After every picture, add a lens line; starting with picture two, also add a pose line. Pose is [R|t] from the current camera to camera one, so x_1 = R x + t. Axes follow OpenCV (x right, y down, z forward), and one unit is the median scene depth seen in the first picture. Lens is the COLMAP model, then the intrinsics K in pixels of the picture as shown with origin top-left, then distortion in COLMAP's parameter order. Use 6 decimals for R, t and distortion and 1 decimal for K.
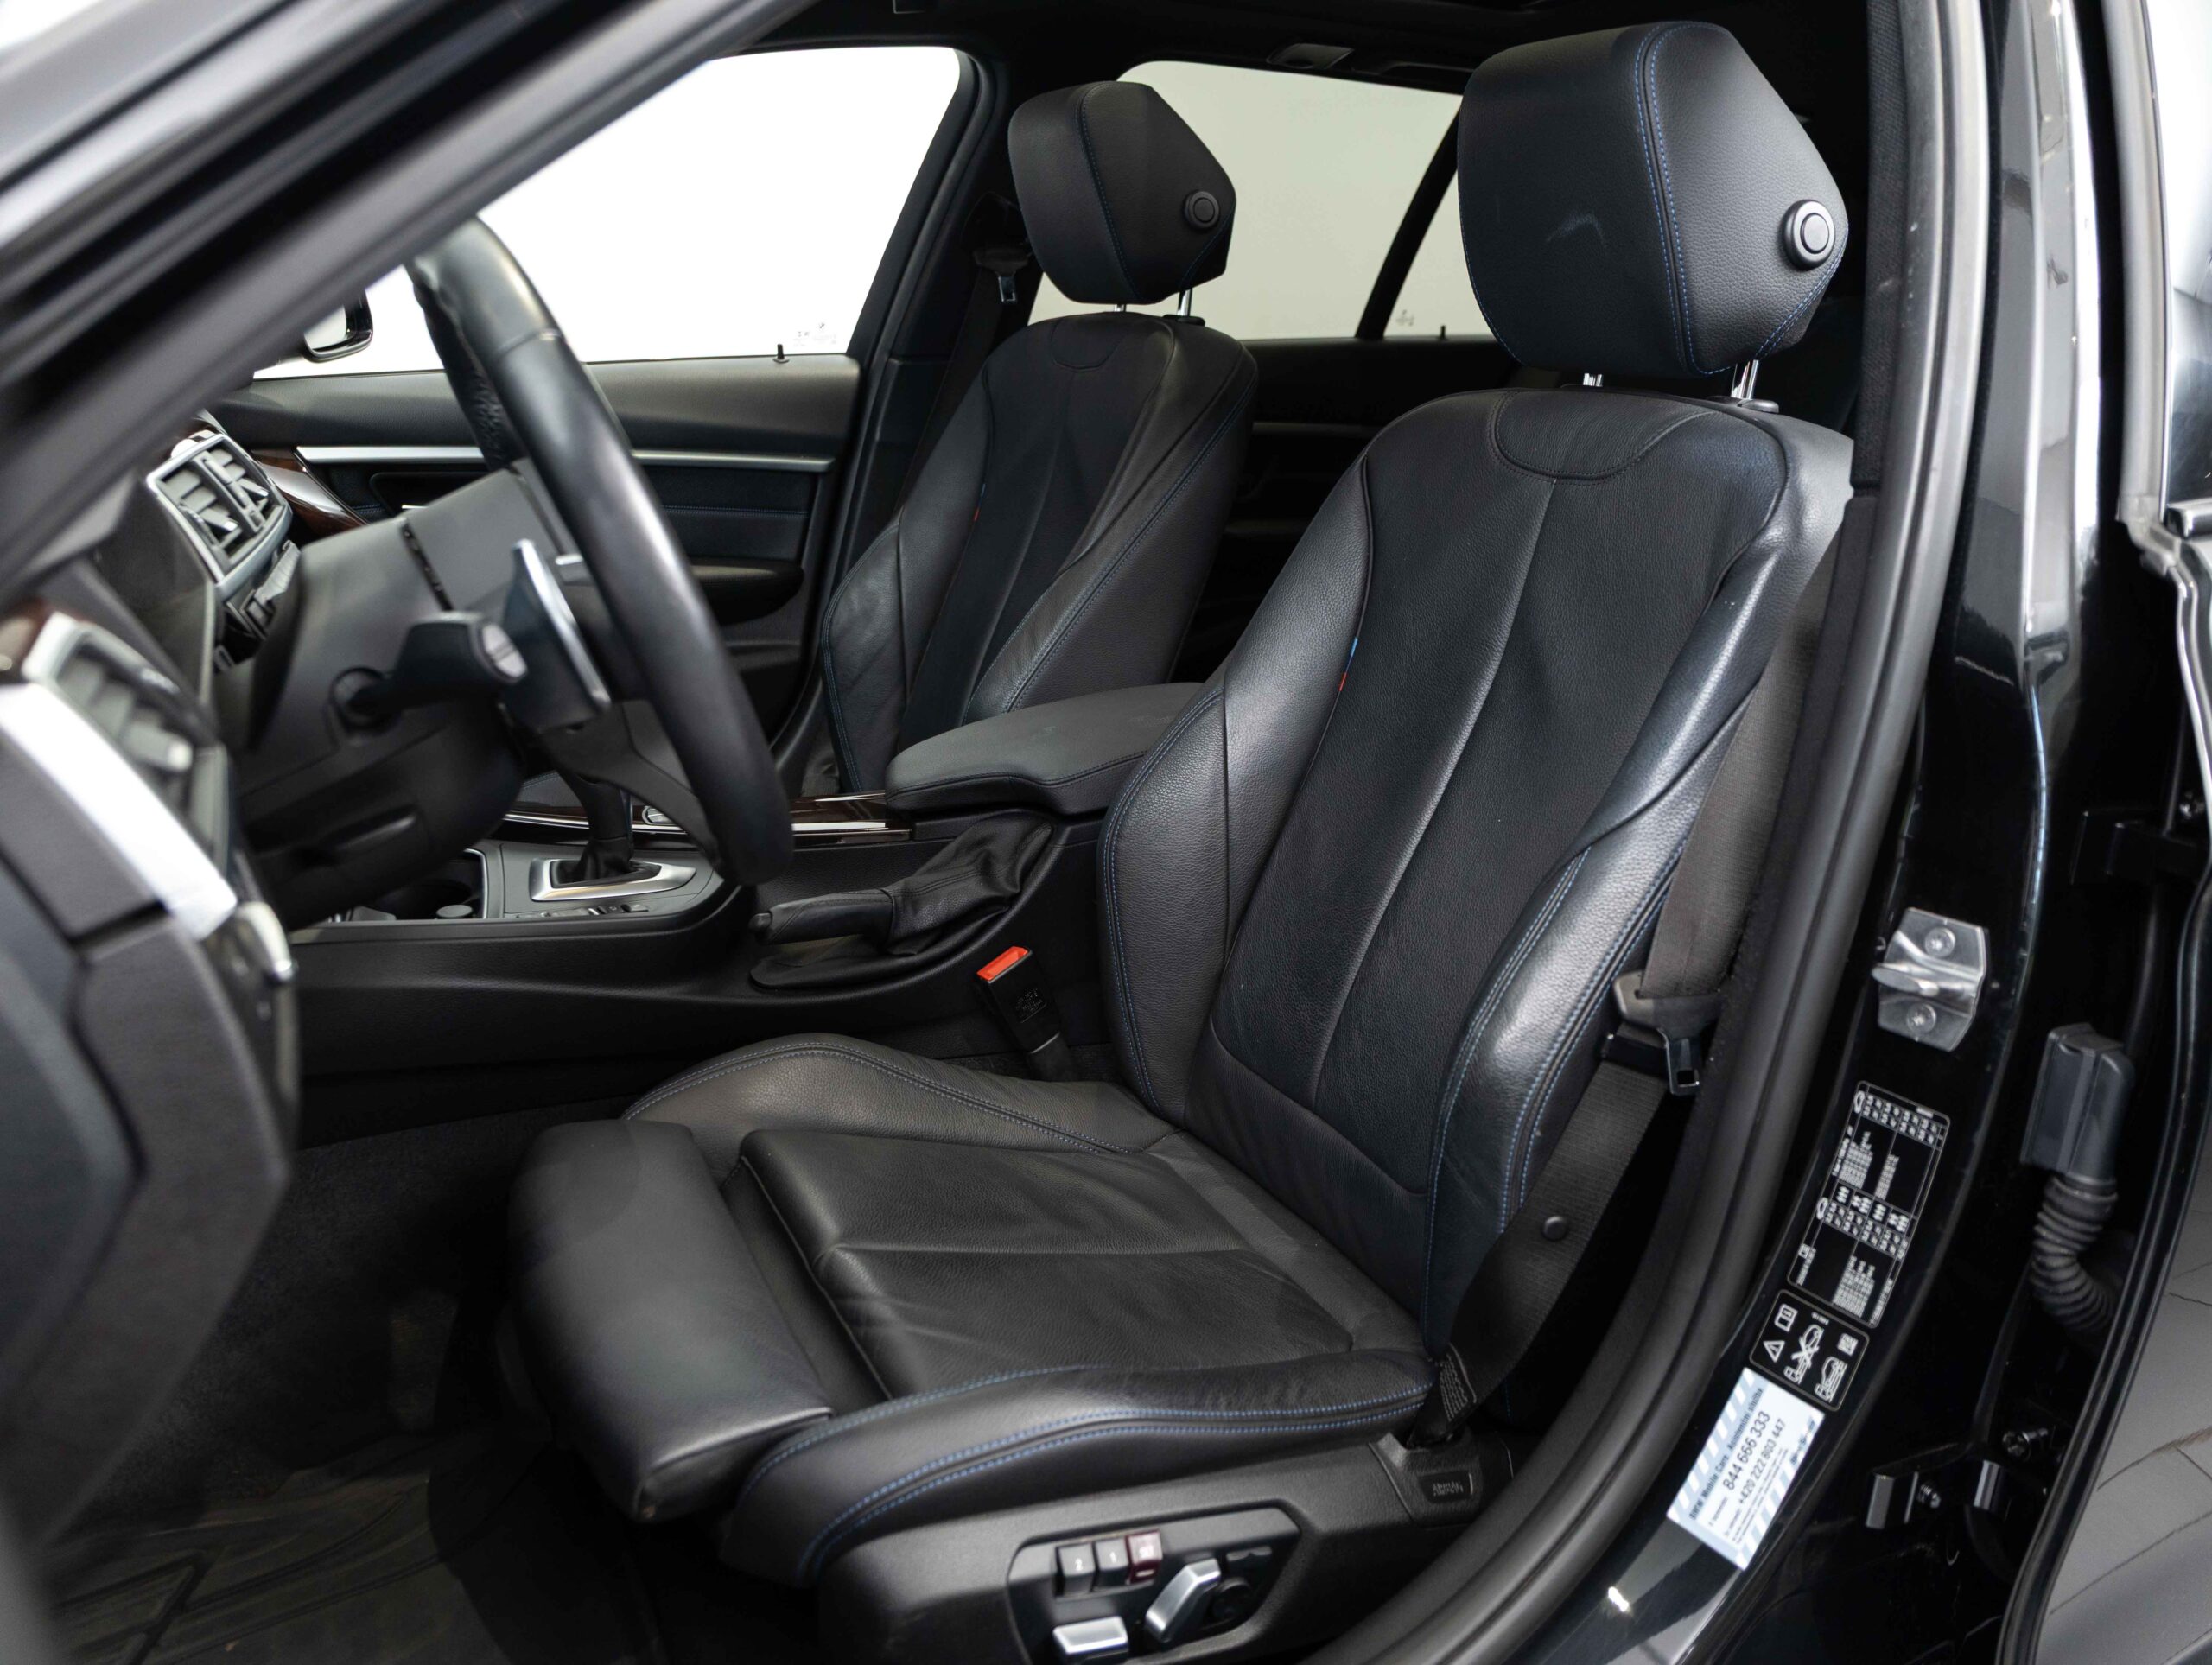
lens RADIAL K [[1599.8, 0, 1090.1], [0, 1599.8, 830.7], [0, 0, 1]] dist [0.008100, -0.002979]
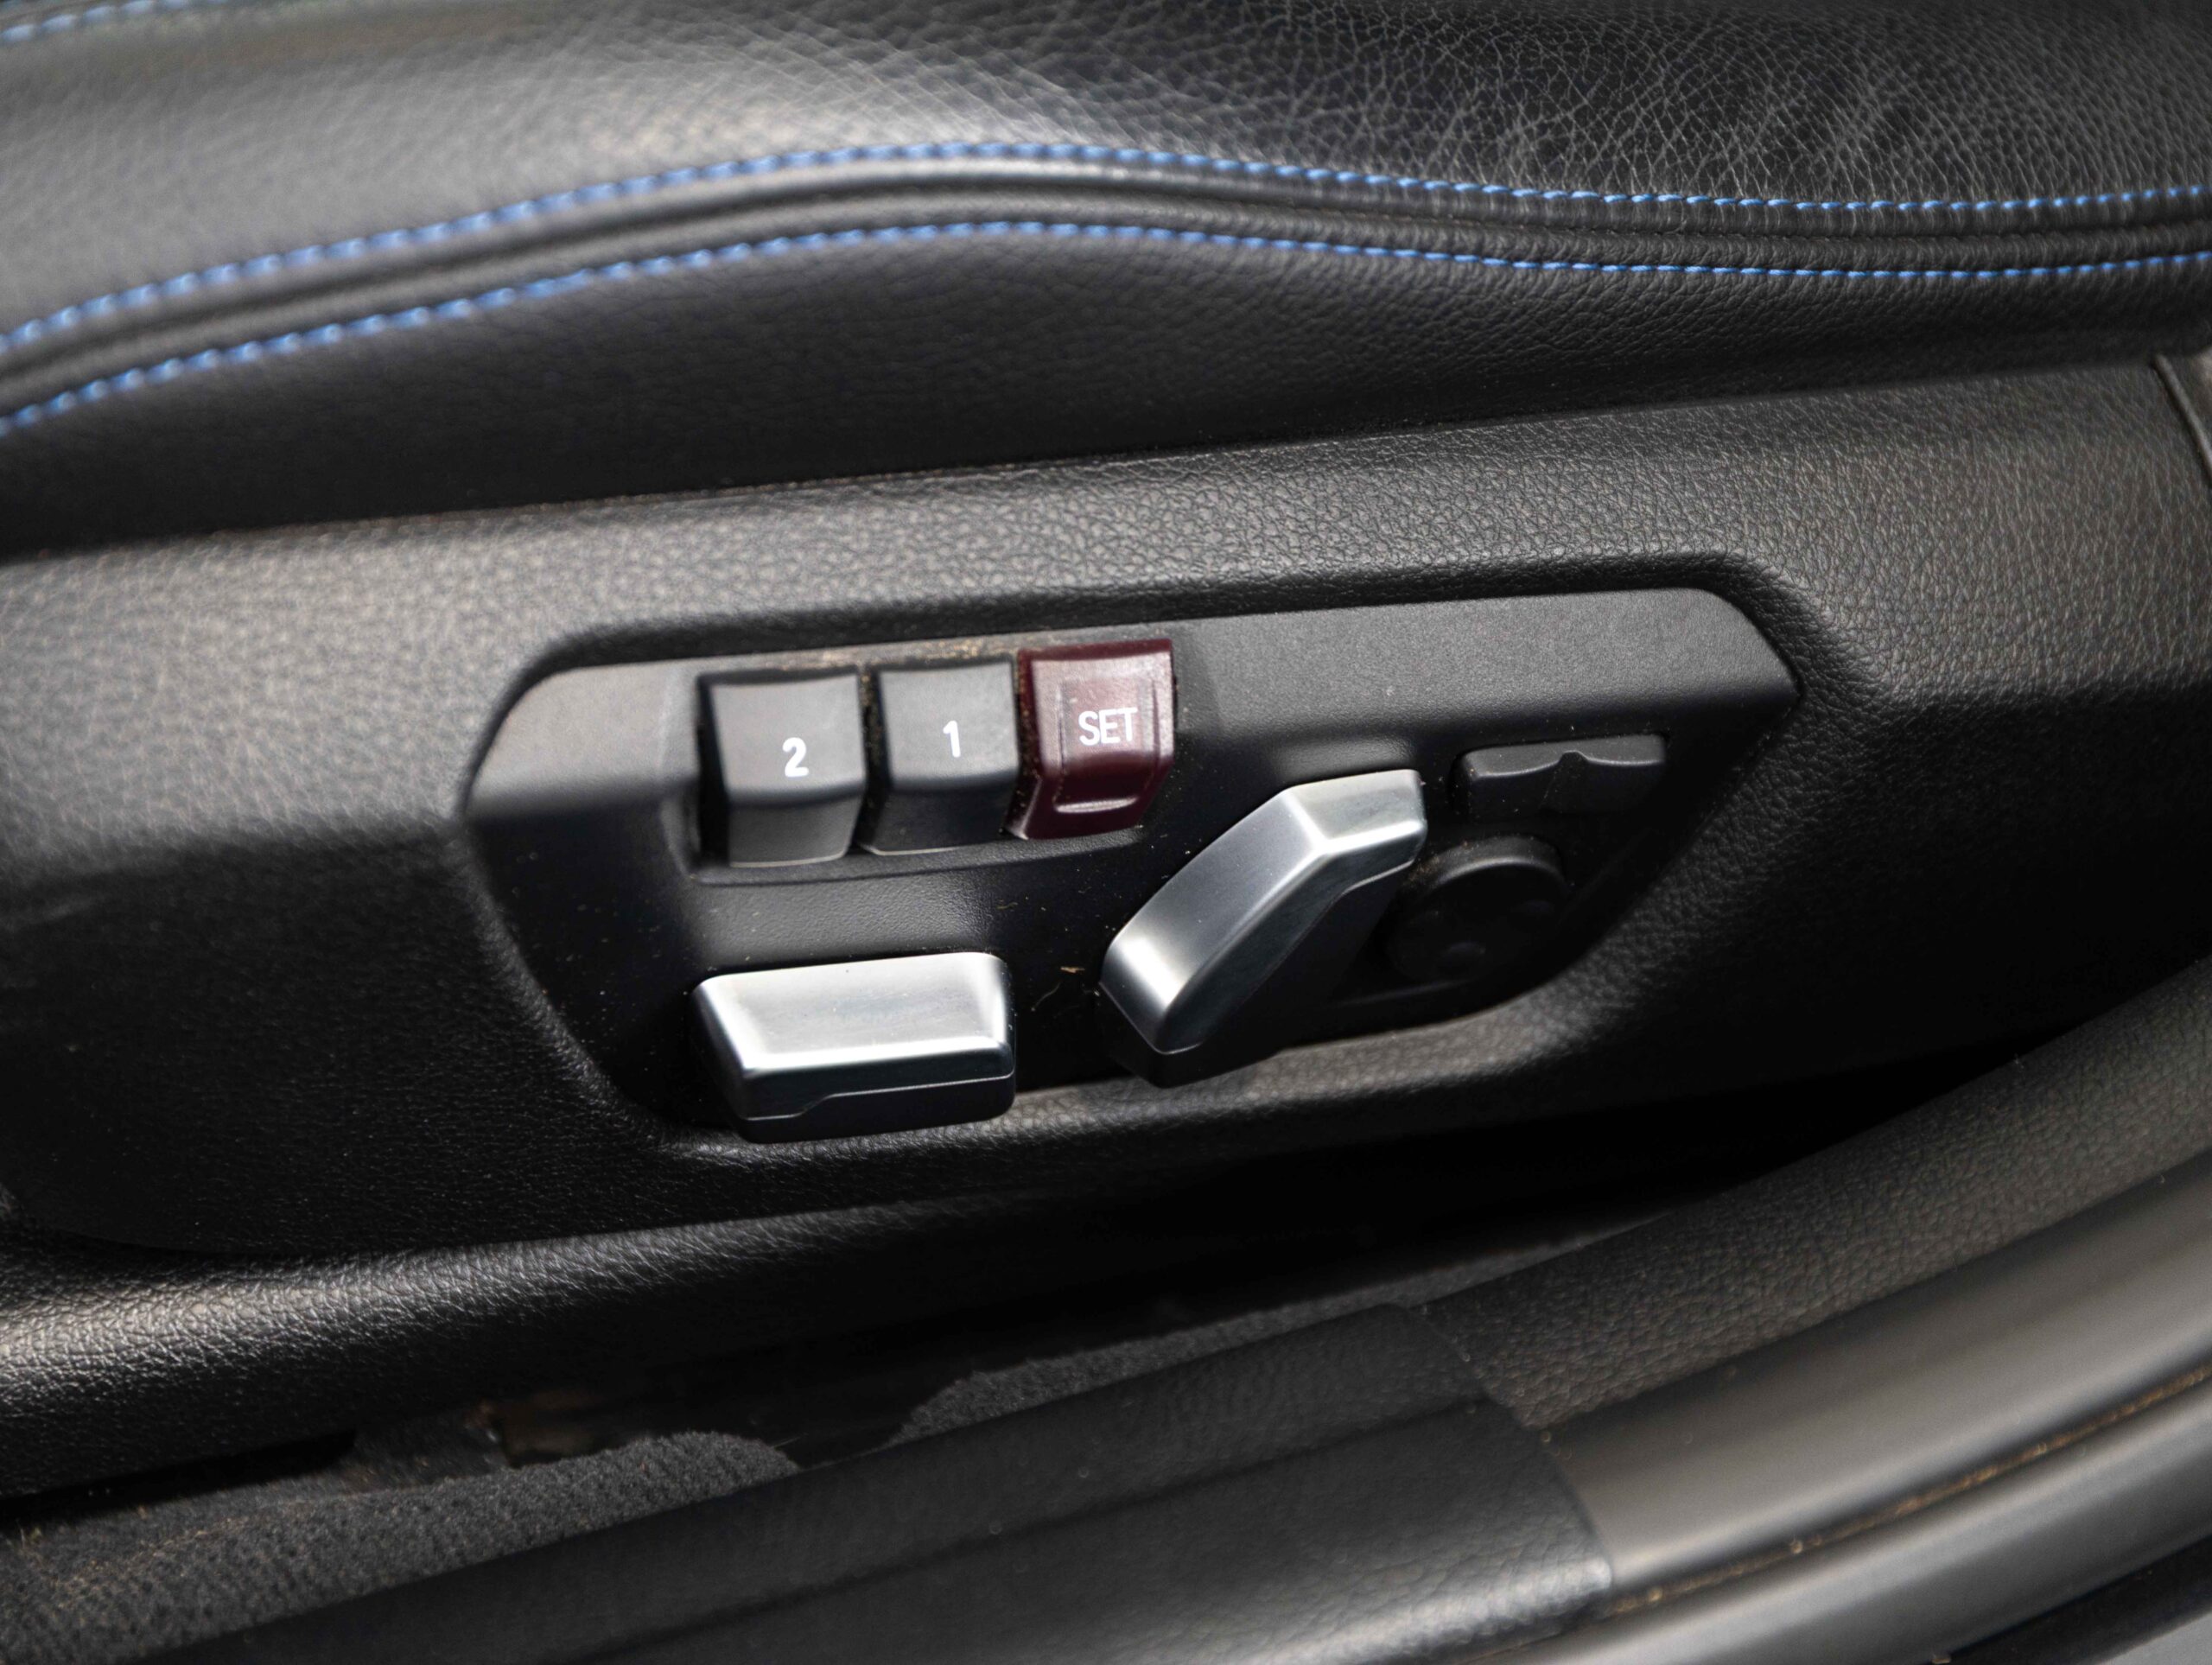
lens RADIAL K [[4568.2, 0, 1104.6], [0, 4568.2, 838.9], [0, 0, 1]] dist [-0.014740, -0.051314]
pose [[0.993684, 0.093532, -0.061993, 0.076714], [-0.051457, 0.870775, 0.488982, 0.140282], [0.099718, -0.482703, 0.870088, 0.413456]]
